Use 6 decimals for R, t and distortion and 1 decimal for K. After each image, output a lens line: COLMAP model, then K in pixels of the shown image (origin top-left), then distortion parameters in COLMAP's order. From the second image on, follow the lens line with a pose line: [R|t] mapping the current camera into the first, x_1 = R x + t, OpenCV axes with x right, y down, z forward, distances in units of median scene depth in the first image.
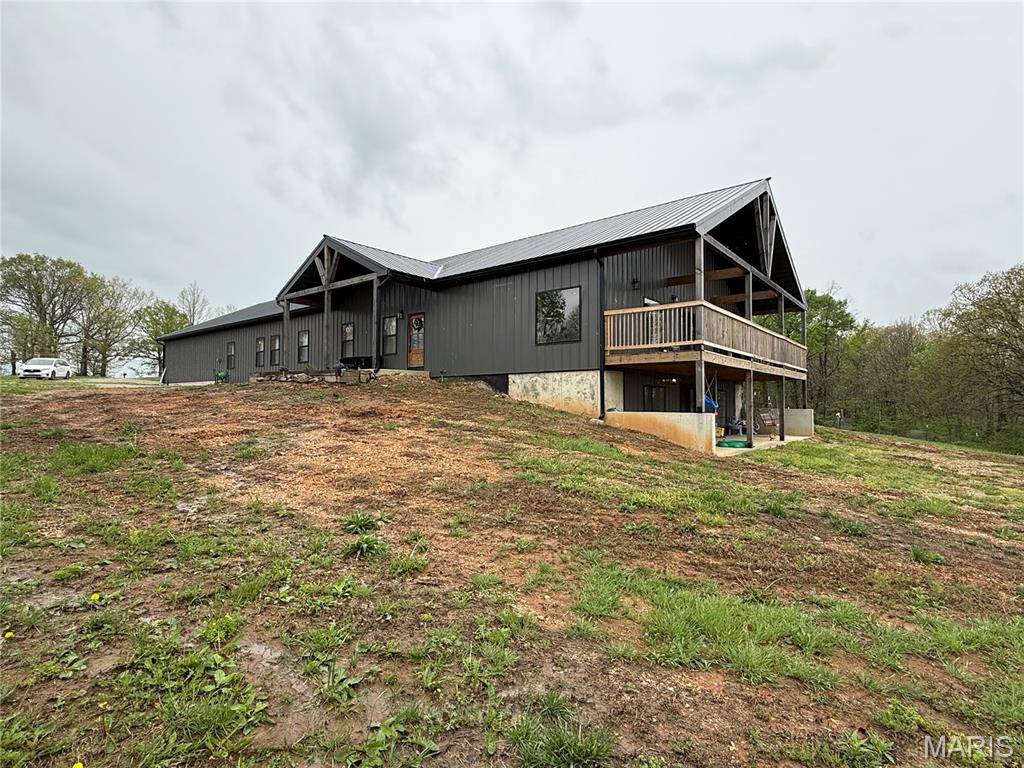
lens RADIAL K [[524.0, 0, 515.0], [0, 524.0, 387.0], [0, 0, 1]] dist [0.001148, 0.000379]
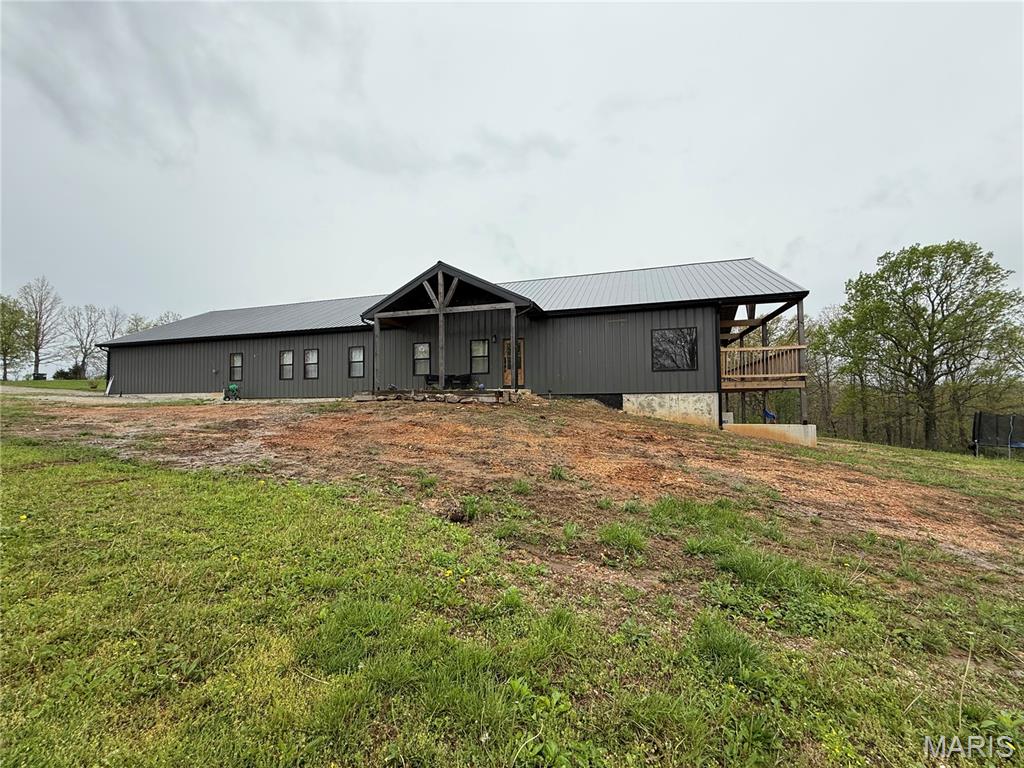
lens RADIAL K [[414.5, 0, 512.0], [0, 414.5, 384.0], [0, 0, 1]] dist [-0.000263, -0.000170]
pose [[0.929270, 0.004969, 0.369369, -0.710609], [-0.000330, 0.999920, -0.012620, -0.040677], [-0.369402, 0.011605, 0.929197, 0.219793]]
